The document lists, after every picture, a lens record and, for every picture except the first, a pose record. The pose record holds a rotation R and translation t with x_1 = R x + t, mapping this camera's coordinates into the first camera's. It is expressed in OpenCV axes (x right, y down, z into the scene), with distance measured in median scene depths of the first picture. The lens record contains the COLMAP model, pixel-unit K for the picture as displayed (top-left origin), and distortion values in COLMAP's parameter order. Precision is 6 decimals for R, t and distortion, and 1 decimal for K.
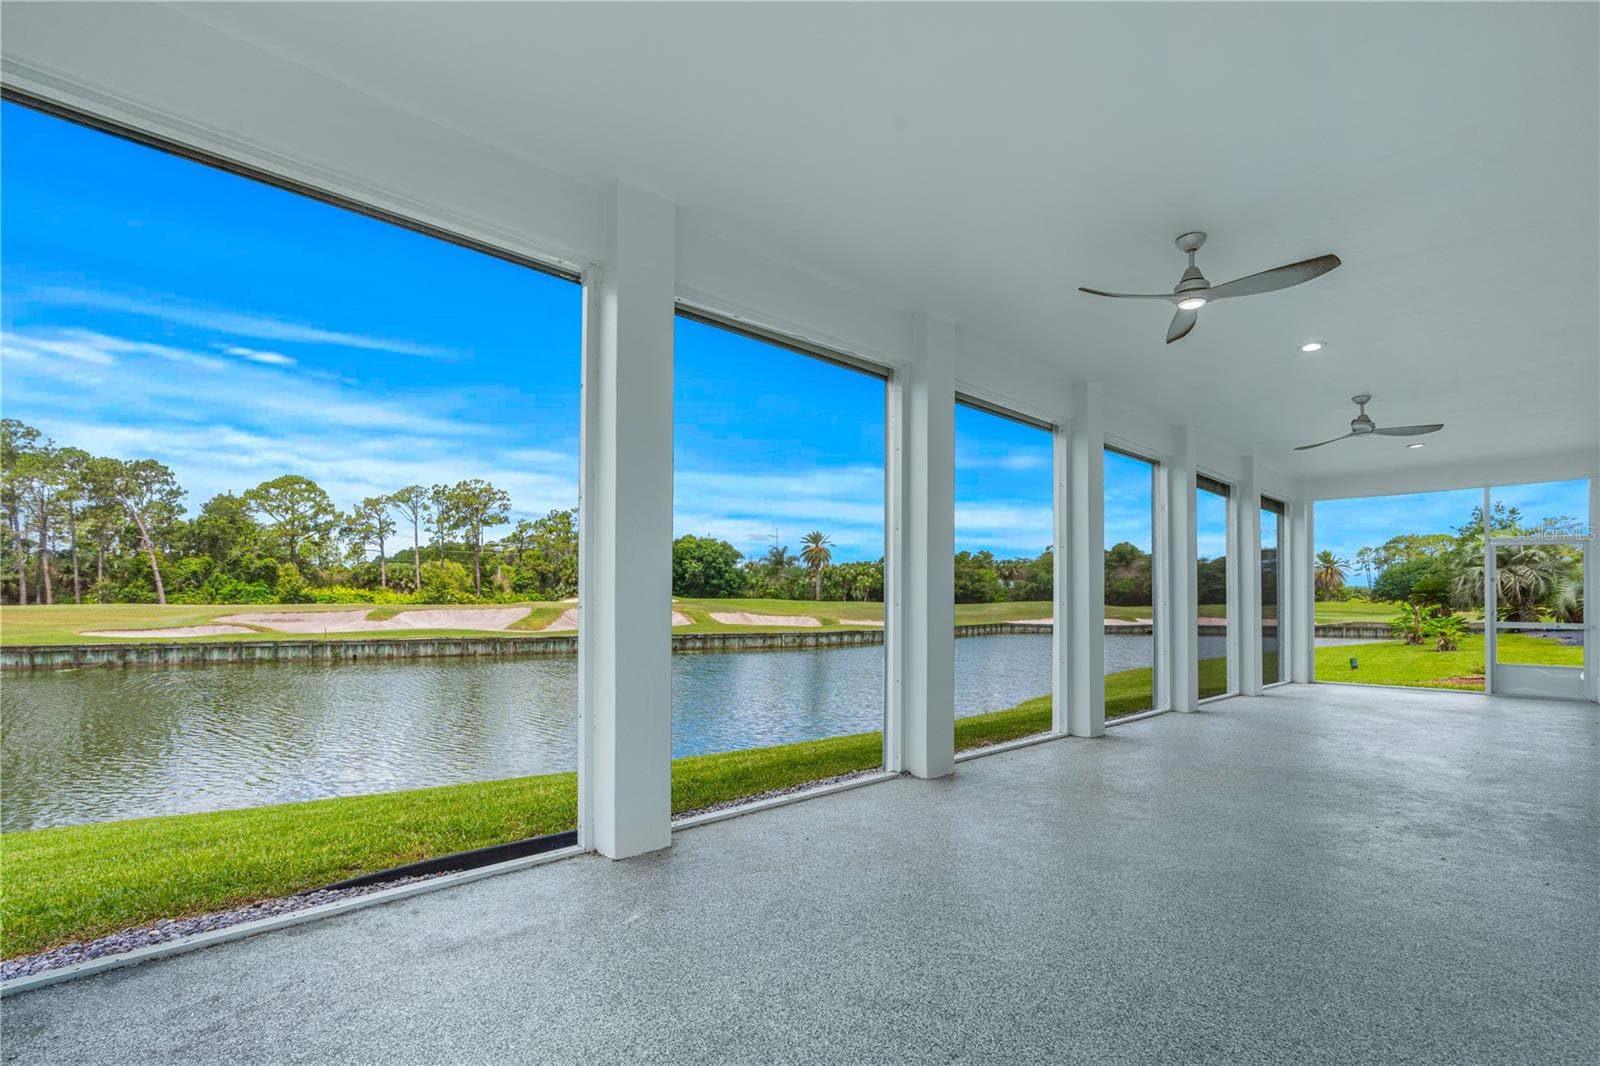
lens RADIAL K [[745.3, 0, 804.6], [0, 745.3, 596.8], [0, 0, 1]] dist [0.001059, 0.000124]
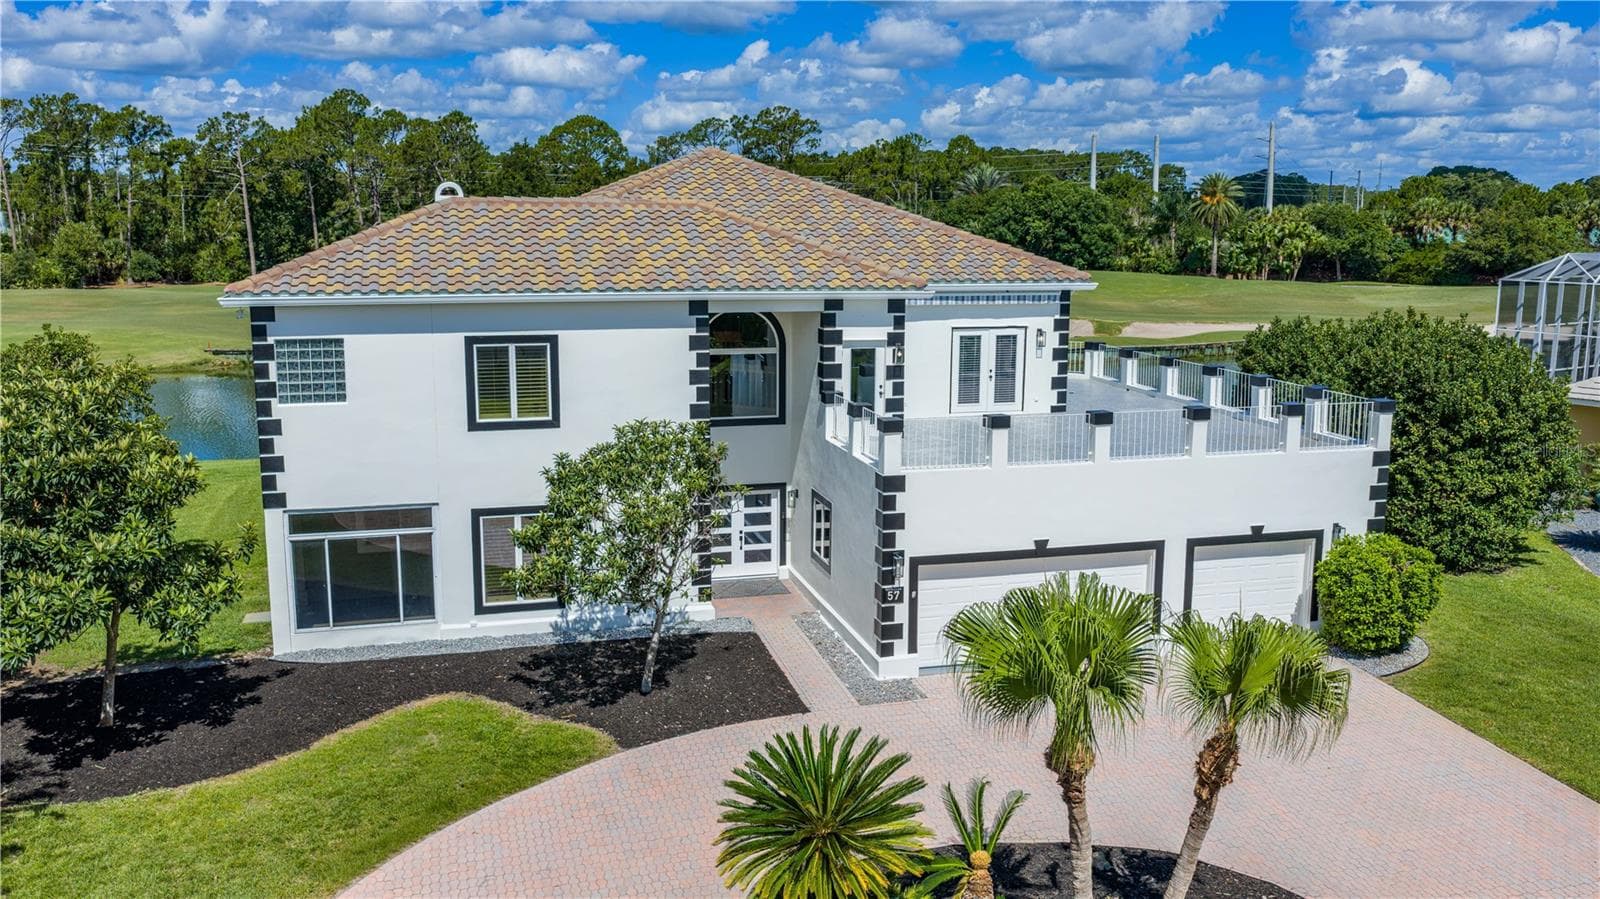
lens RADIAL K [[1325.9, 0, 805.8], [0, 1325.9, 444.6], [0, 0, 1]] dist [0.036250, -0.083335]
pose [[0.892092, 0.077540, -0.445152, 0.255034], [0.003584, 0.983920, 0.178571, -0.065756], [0.451840, -0.160897, 0.877469, -0.291197]]
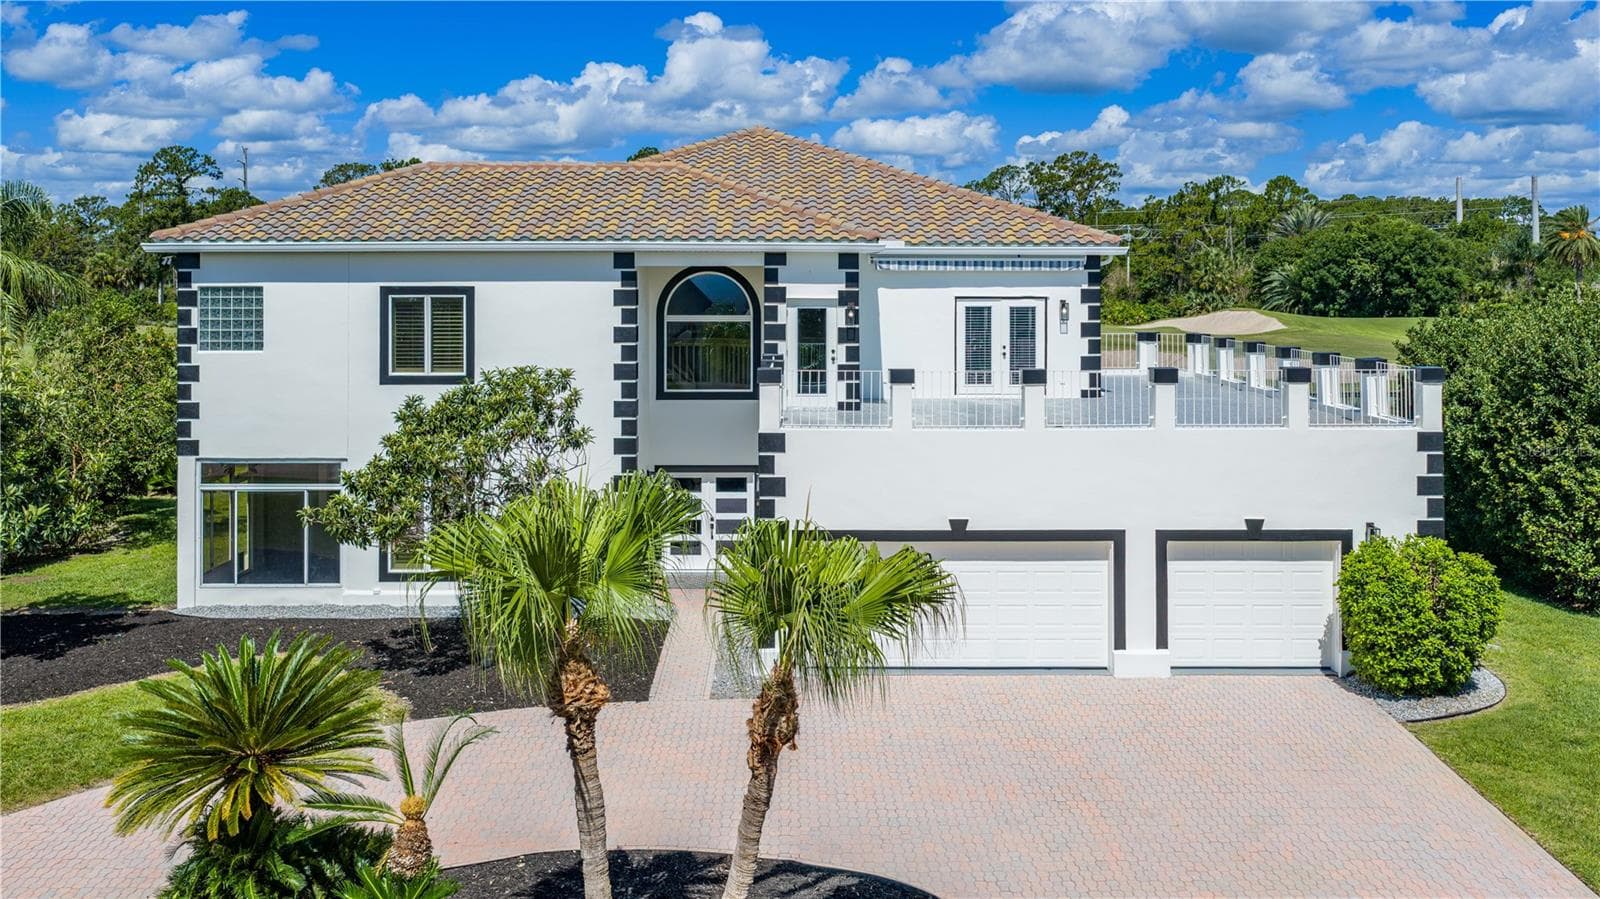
lens RADIAL K [[1369.6, 0, 779.8], [0, 1369.6, 280.2], [0, 0, 1]] dist [0.032956, -0.080533]
pose [[0.734466, -0.005833, -0.678620, 0.305009], [0.012922, 0.999902, 0.005391, -0.045247], [0.678522, -0.012729, 0.734470, -0.239160]]
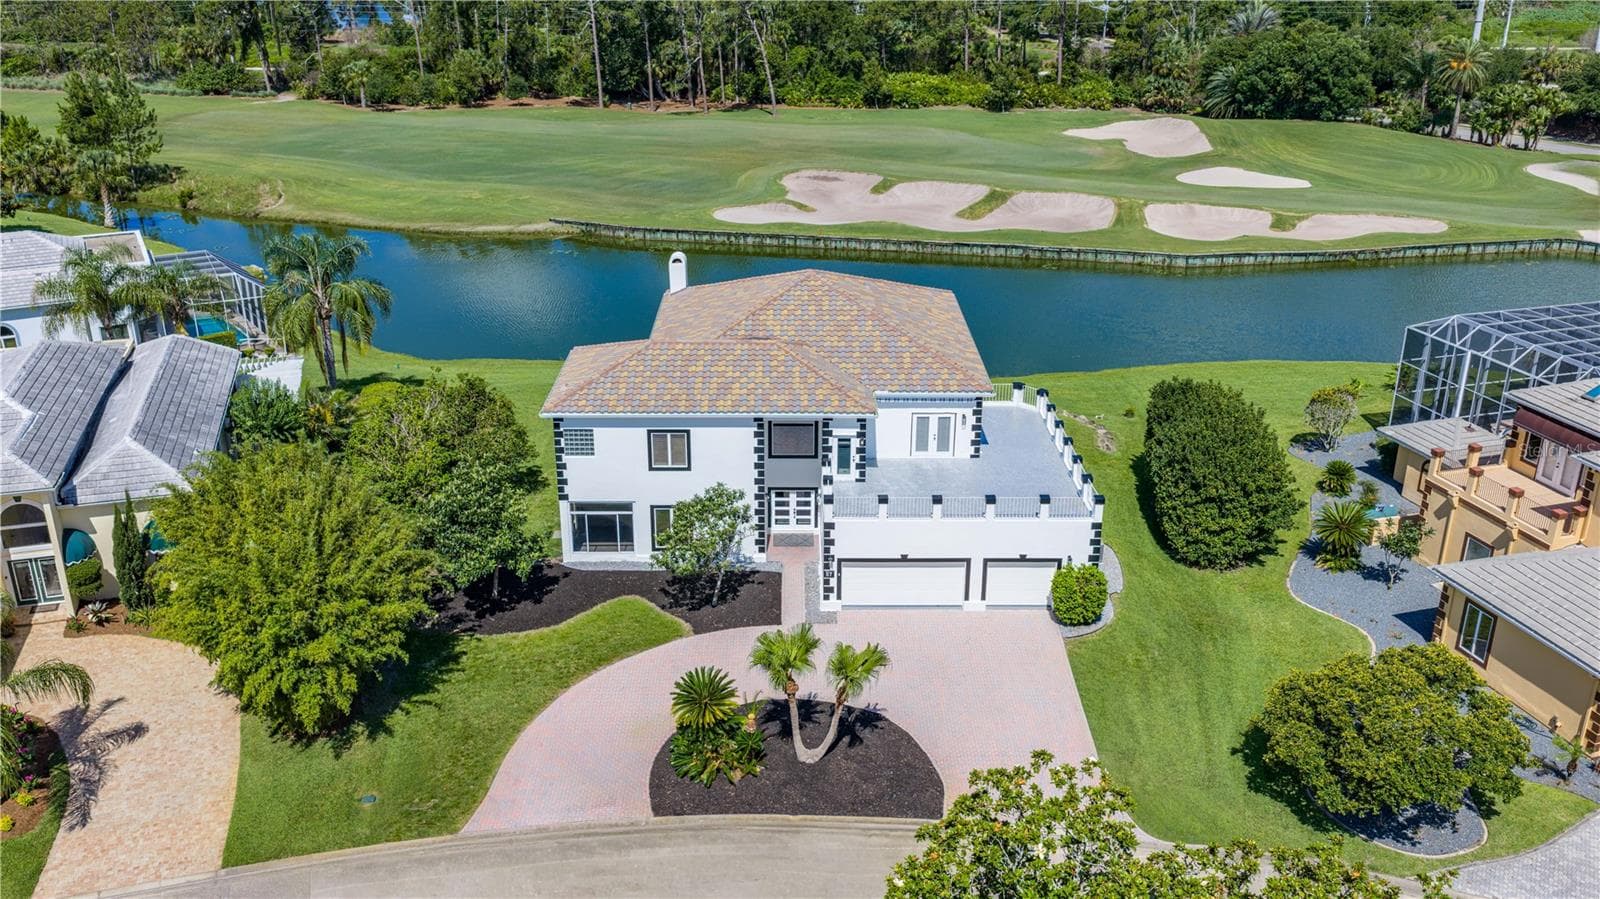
lens RADIAL K [[1325.9, 0, 805.8], [0, 1325.9, 444.6], [0, 0, 1]] dist [0.036250, -0.083335]
pose [[0.746718, 0.247717, -0.617292, 0.441948], [0.003827, 0.926446, 0.376409, -0.219148], [0.665130, -0.283433, 0.690845, -0.411264]]
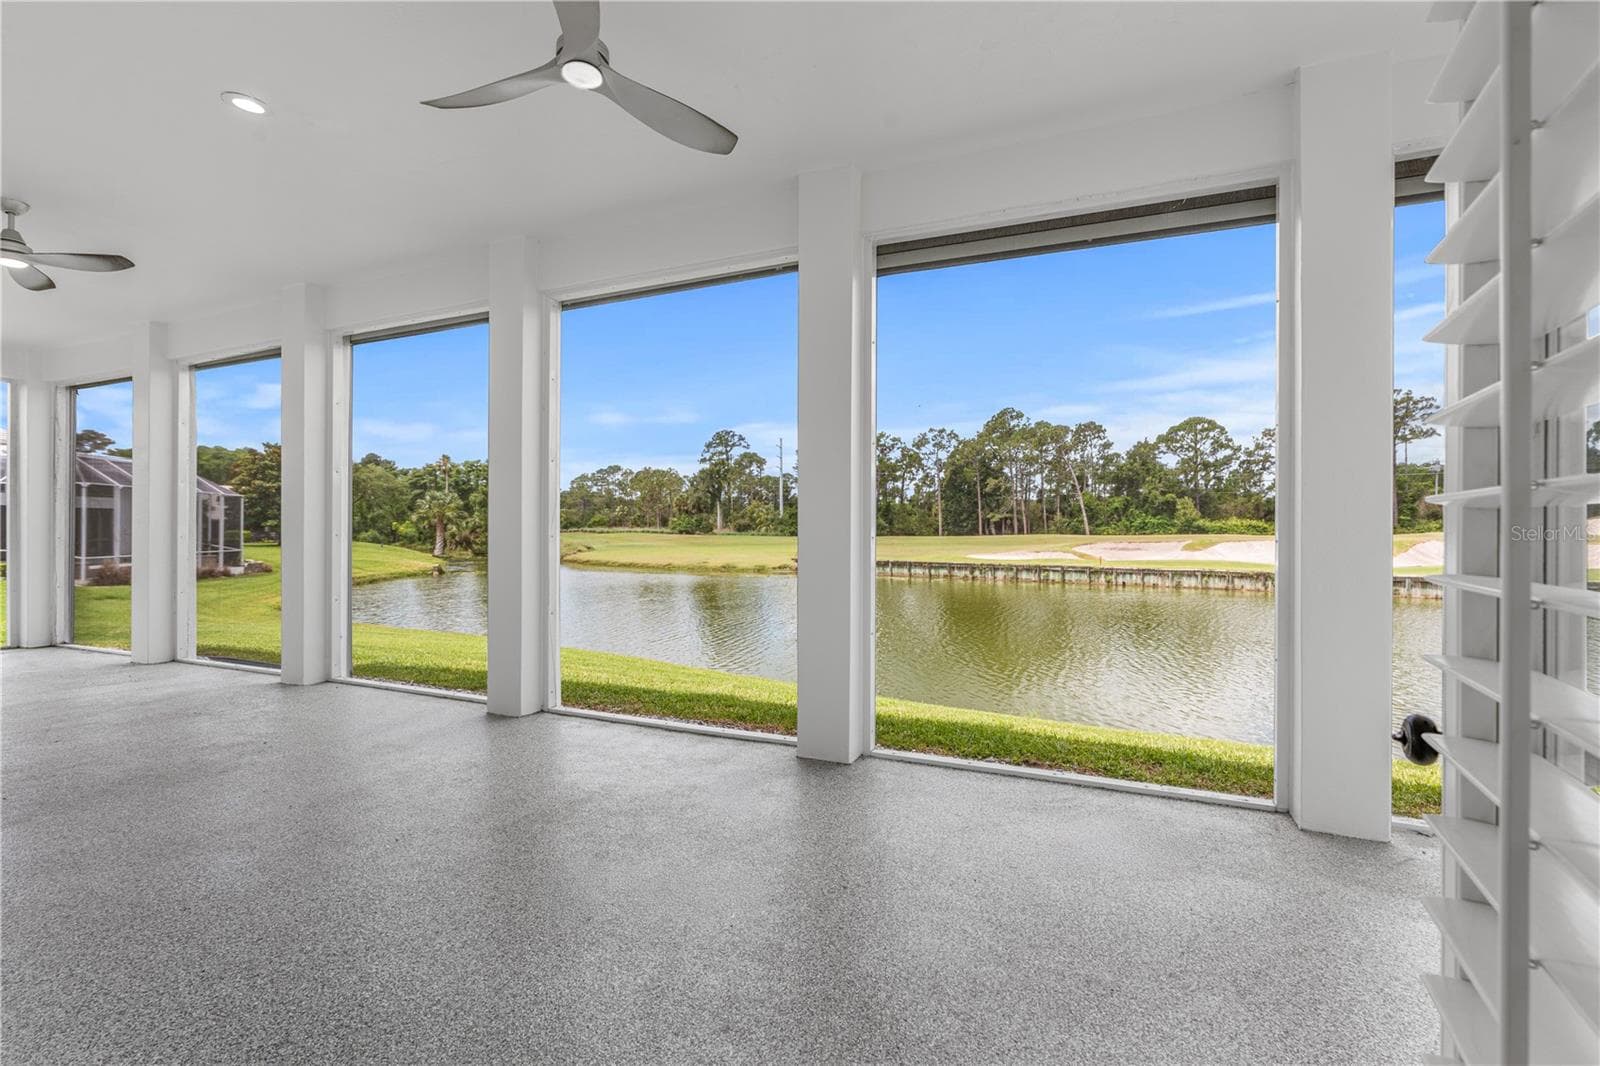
lens RADIAL K [[724.4, 0, 800.0], [0, 724.4, 533.0], [0, 0, 1]] dist [-0.017786, 0.000063]
pose [[0.383826, -0.001150, -0.923405, 0.069633], [0.008643, 0.999960, 0.002347, -0.000021], [0.923365, -0.008882, 0.383821, 0.058530]]
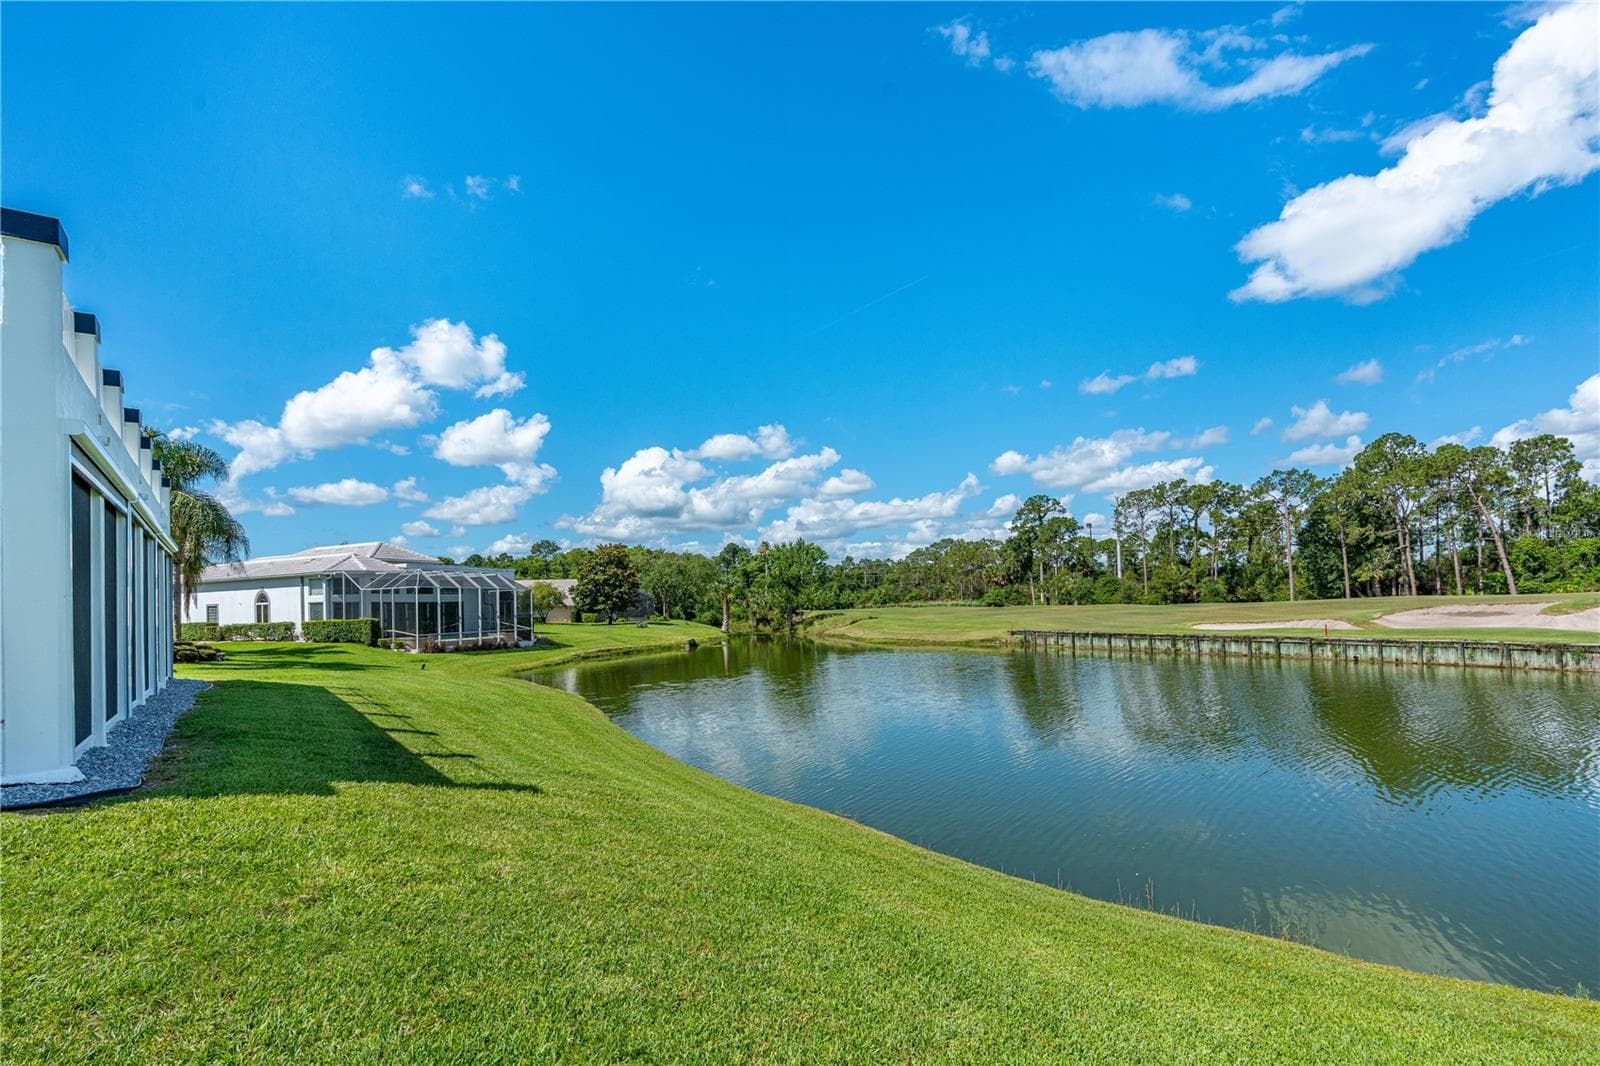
lens RADIAL K [[745.3, 0, 804.6], [0, 745.3, 596.8], [0, 0, 1]] dist [0.001059, 0.000124]
pose [[-0.095935, -0.017260, -0.995238, 0.115030], [0.034665, 0.999185, -0.020670, 0.002164], [0.994784, -0.036483, -0.095259, 0.167345]]
